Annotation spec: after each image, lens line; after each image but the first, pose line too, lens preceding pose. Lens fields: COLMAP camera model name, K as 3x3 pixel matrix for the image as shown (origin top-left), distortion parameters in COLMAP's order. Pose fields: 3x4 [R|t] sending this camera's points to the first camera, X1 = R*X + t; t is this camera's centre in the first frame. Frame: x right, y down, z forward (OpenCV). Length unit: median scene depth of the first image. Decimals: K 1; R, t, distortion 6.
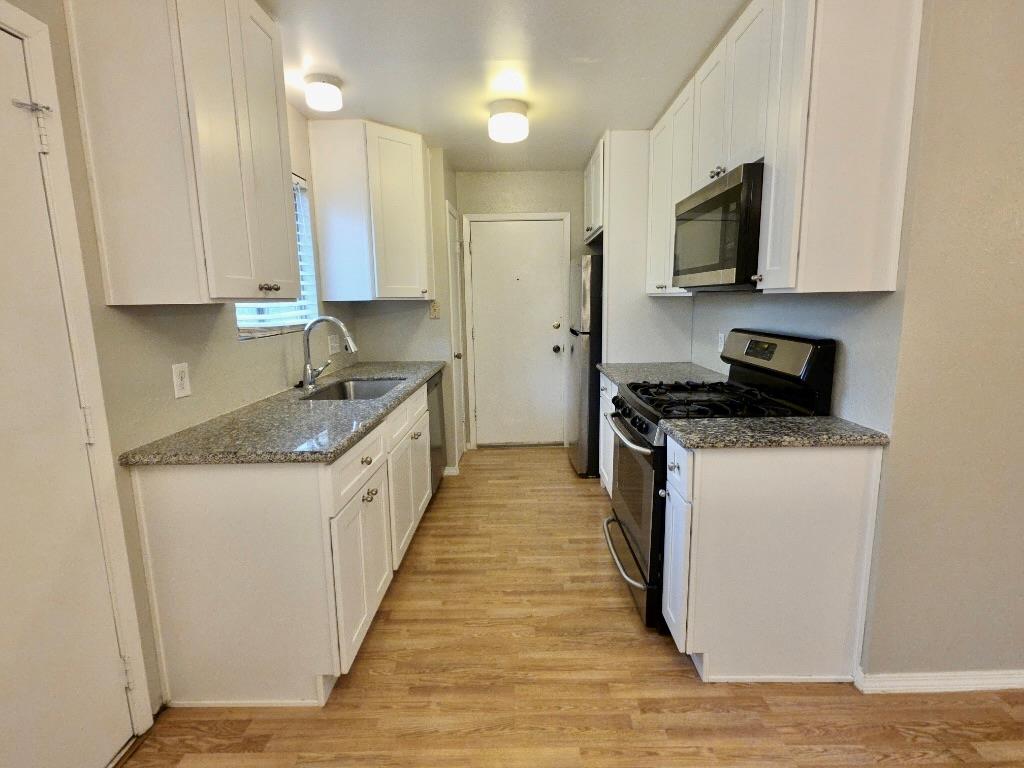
lens RADIAL K [[492.5, 0, 514.4], [0, 492.5, 376.5], [0, 0, 1]] dist [0.013118, -0.005266]
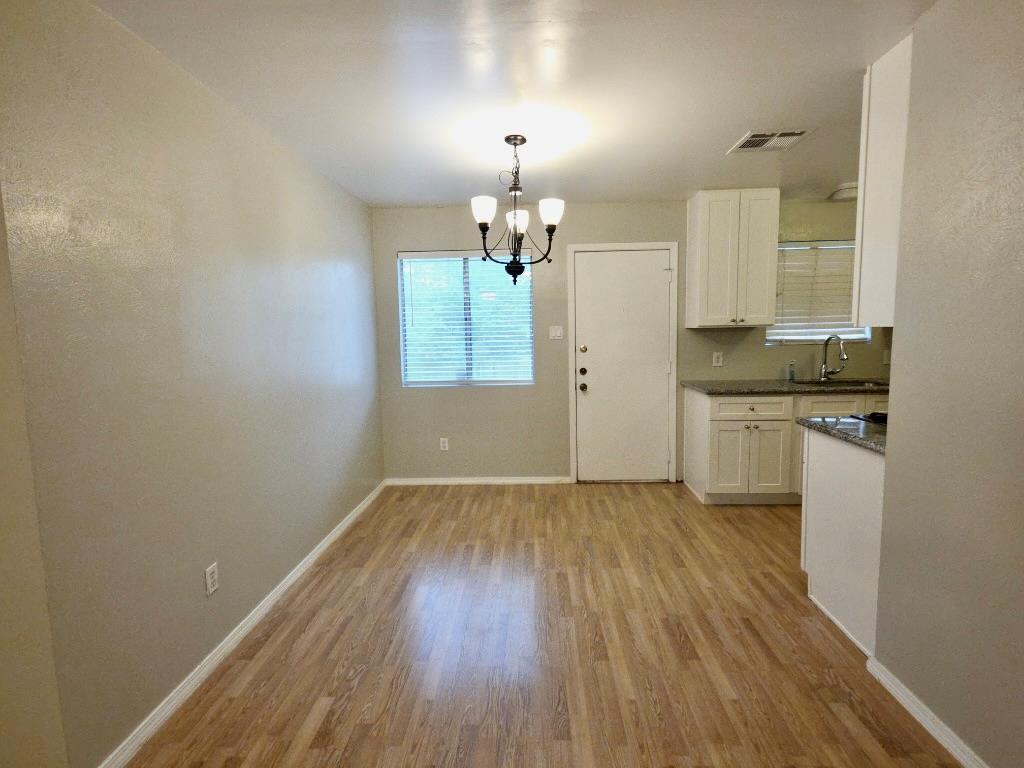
lens RADIAL K [[492.5, 0, 513.3], [0, 492.5, 382.7], [0, 0, 1]] dist [0.013118, -0.005266]
pose [[-0.040227, 0.128508, -0.990892, 1.141715], [-0.130144, 0.982573, 0.132712, -0.045986], [0.990679, 0.134297, -0.022801, 0.067110]]
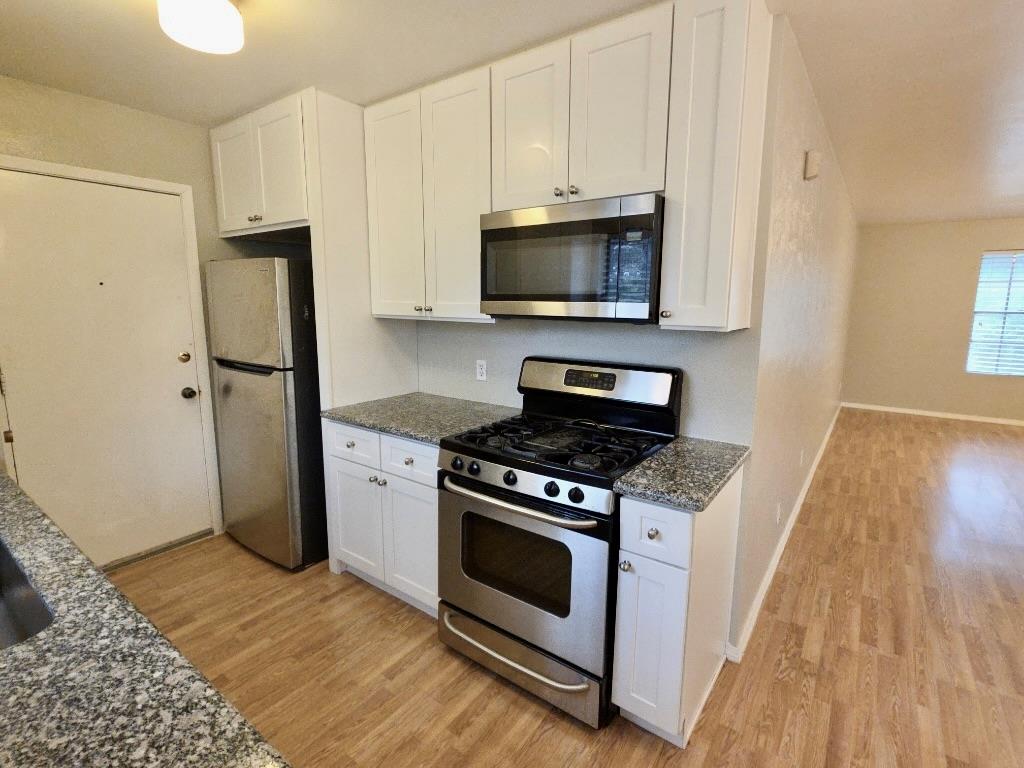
lens RADIAL K [[492.5, 0, 521.5], [0, 492.5, 378.0], [0, 0, 1]] dist [0.013118, -0.005266]
pose [[0.582106, -0.099017, 0.807061, -0.305804], [0.107877, 0.993188, 0.044045, -0.093524], [-0.805925, 0.061425, 0.588822, 0.426728]]
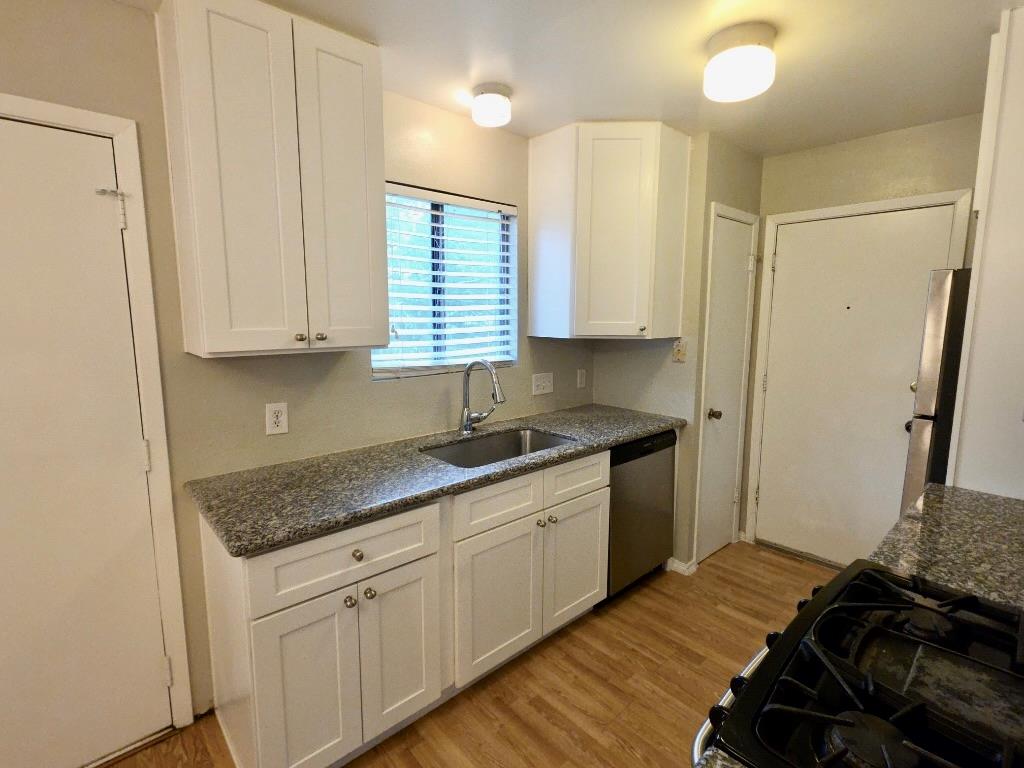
lens RADIAL K [[492.5, 0, 526.0], [0, 492.5, 376.9], [0, 0, 1]] dist [0.013118, -0.005266]
pose [[0.686848, 0.115806, -0.717516, 0.299446], [-0.128637, 0.991008, 0.036808, -0.126056], [0.715327, 0.067018, 0.695569, 0.423543]]
